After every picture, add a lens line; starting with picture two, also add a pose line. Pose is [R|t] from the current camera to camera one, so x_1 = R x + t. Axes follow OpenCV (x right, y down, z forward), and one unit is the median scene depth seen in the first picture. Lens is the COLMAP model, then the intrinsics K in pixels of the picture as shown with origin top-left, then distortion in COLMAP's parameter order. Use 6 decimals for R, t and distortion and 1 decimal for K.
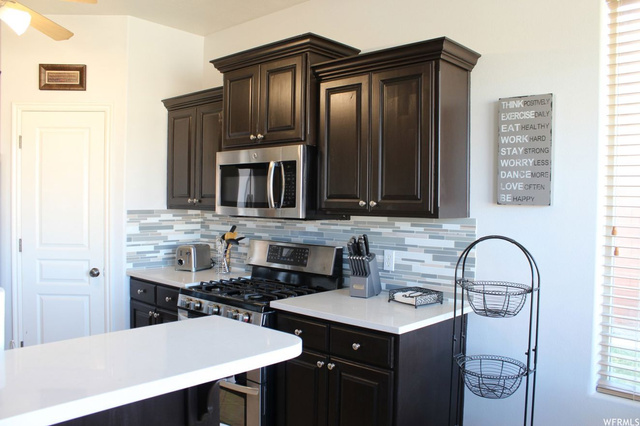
lens RADIAL K [[537.1, 0, 320.1], [0, 537.1, 212.9], [0, 0, 1]] dist [-0.153779, 0.130004]
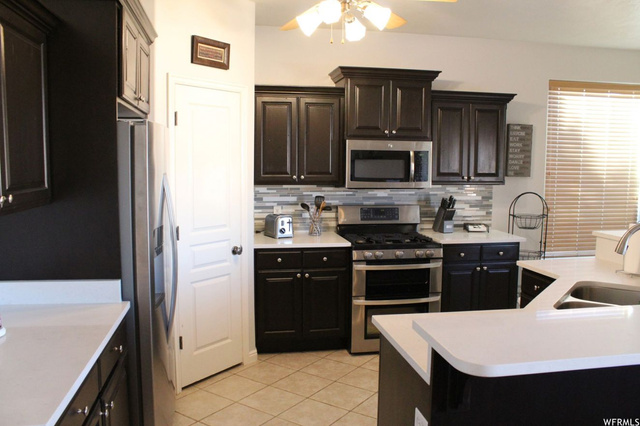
lens RADIAL K [[537.1, 0, 318.4], [0, 537.1, 216.6], [0, 0, 1]] dist [-0.153779, 0.130004]
pose [[0.606769, -0.092470, 0.789482, -1.465241], [0.019171, 0.994624, 0.101764, -0.071267], [-0.794647, -0.046612, 0.605279, 0.300525]]
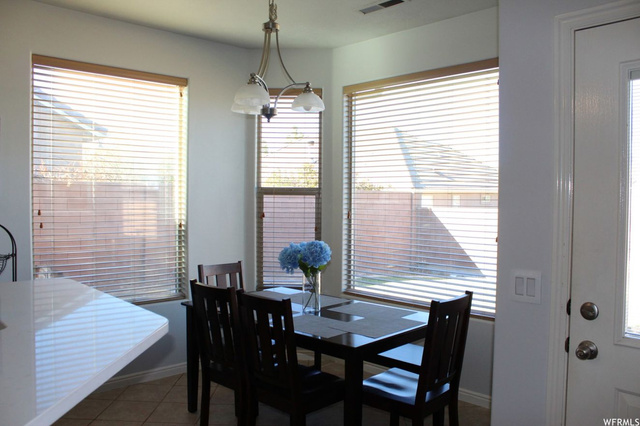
lens RADIAL K [[537.1, 0, 315.9], [0, 537.1, 212.5], [0, 0, 1]] dist [-0.153779, 0.130004]
pose [[0.074248, -0.042314, 0.996342, -0.714213], [0.015832, 0.999024, 0.041248, -0.012583], [-0.997114, 0.012711, 0.074845, 0.036253]]
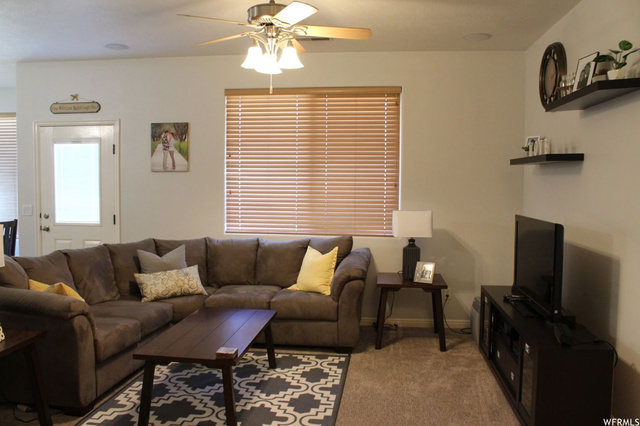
lens RADIAL K [[537.1, 0, 317.4], [0, 537.1, 179.9], [0, 0, 1]] dist [-0.153779, 0.130004]
pose [[-0.590794, -0.007335, 0.806789, -2.258684], [0.004511, 0.999913, 0.012393, -0.019411], [-0.806810, 0.010961, -0.590710, 0.088607]]
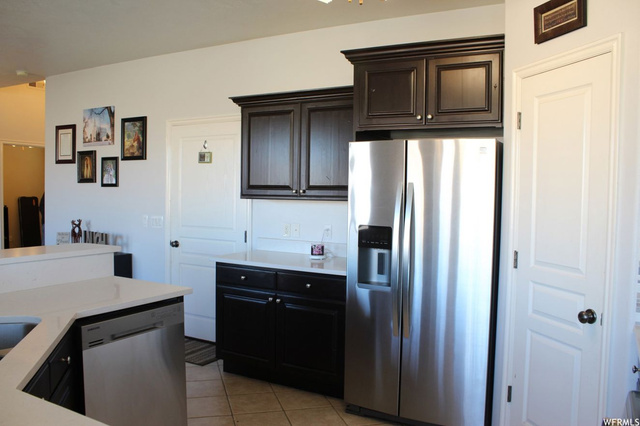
lens RADIAL K [[537.1, 0, 317.4], [0, 537.1, 216.1], [0, 0, 1]] dist [-0.153779, 0.130004]
pose [[0.218104, 0.033849, -0.975338, 0.120015], [-0.034203, 0.999050, 0.027023, -0.013537], [0.975326, 0.027465, 0.219055, 0.693297]]
